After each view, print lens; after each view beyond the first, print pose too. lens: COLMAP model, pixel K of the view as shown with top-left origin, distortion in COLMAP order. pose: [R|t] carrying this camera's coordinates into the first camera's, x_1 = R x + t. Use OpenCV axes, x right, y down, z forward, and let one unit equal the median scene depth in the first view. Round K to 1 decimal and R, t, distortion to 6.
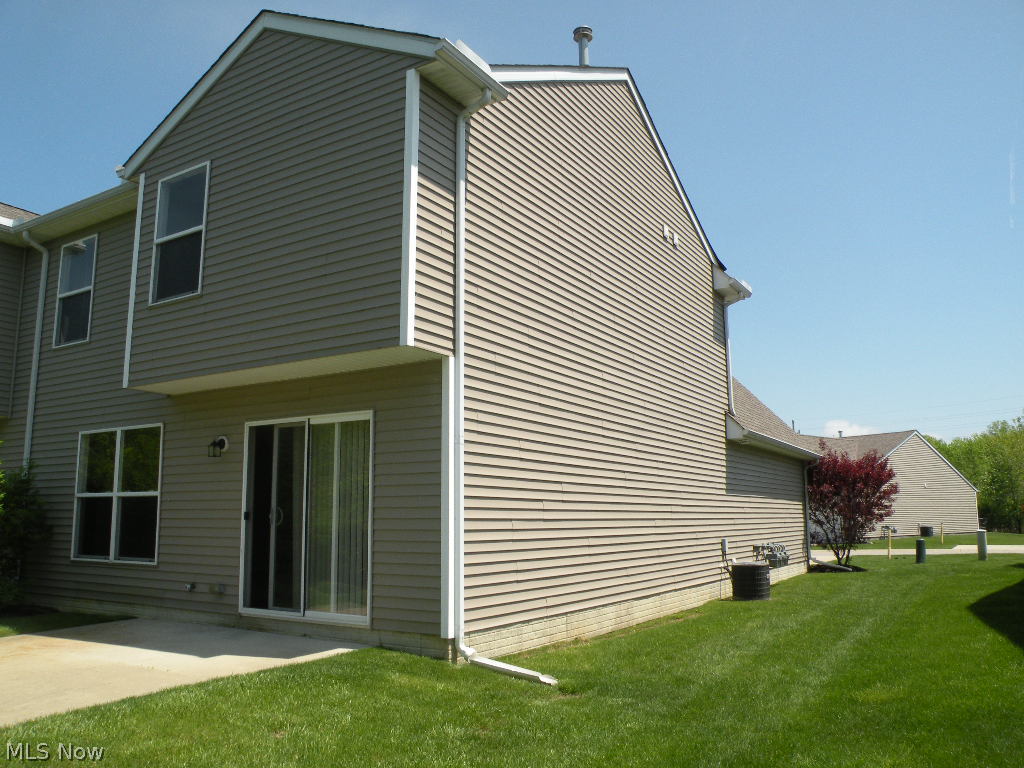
lens RADIAL K [[819.6, 0, 510.8], [0, 819.6, 388.9], [0, 0, 1]] dist [-0.158251, 0.152542]
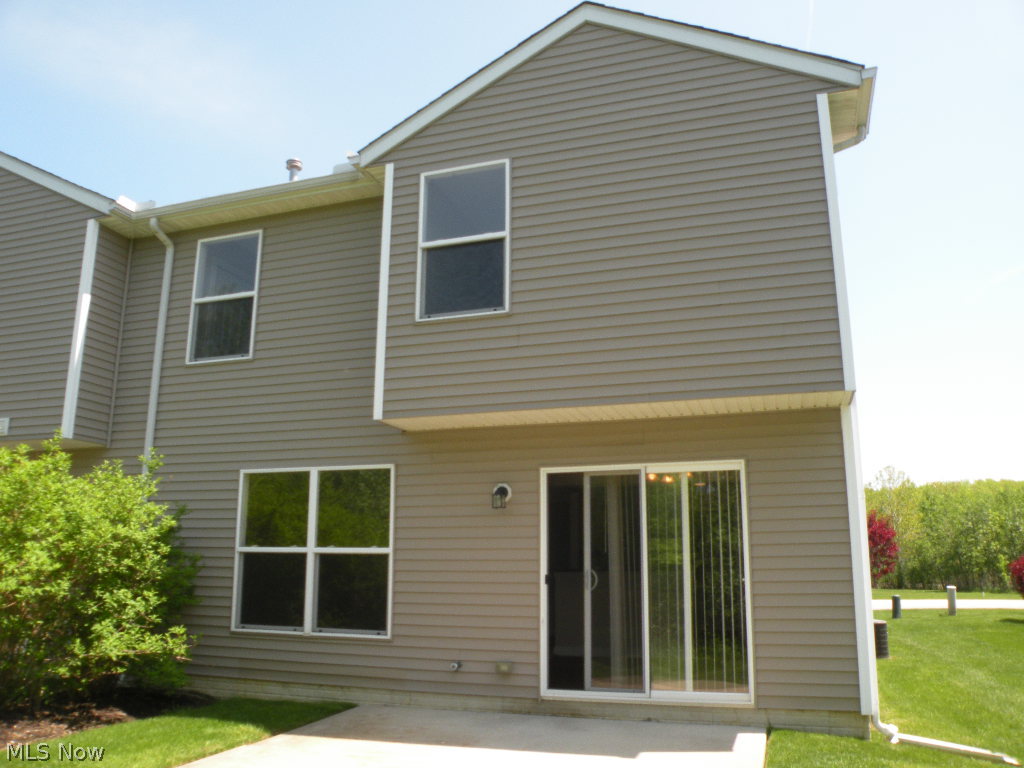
lens RADIAL K [[819.6, 0, 510.8], [0, 819.6, 388.9], [0, 0, 1]] dist [-0.158251, 0.152542]
pose [[0.974818, 0.057126, 0.215561, -0.534899], [-0.044155, 0.996939, -0.064517, 0.015121], [-0.218587, 0.053375, 0.974357, 0.162718]]
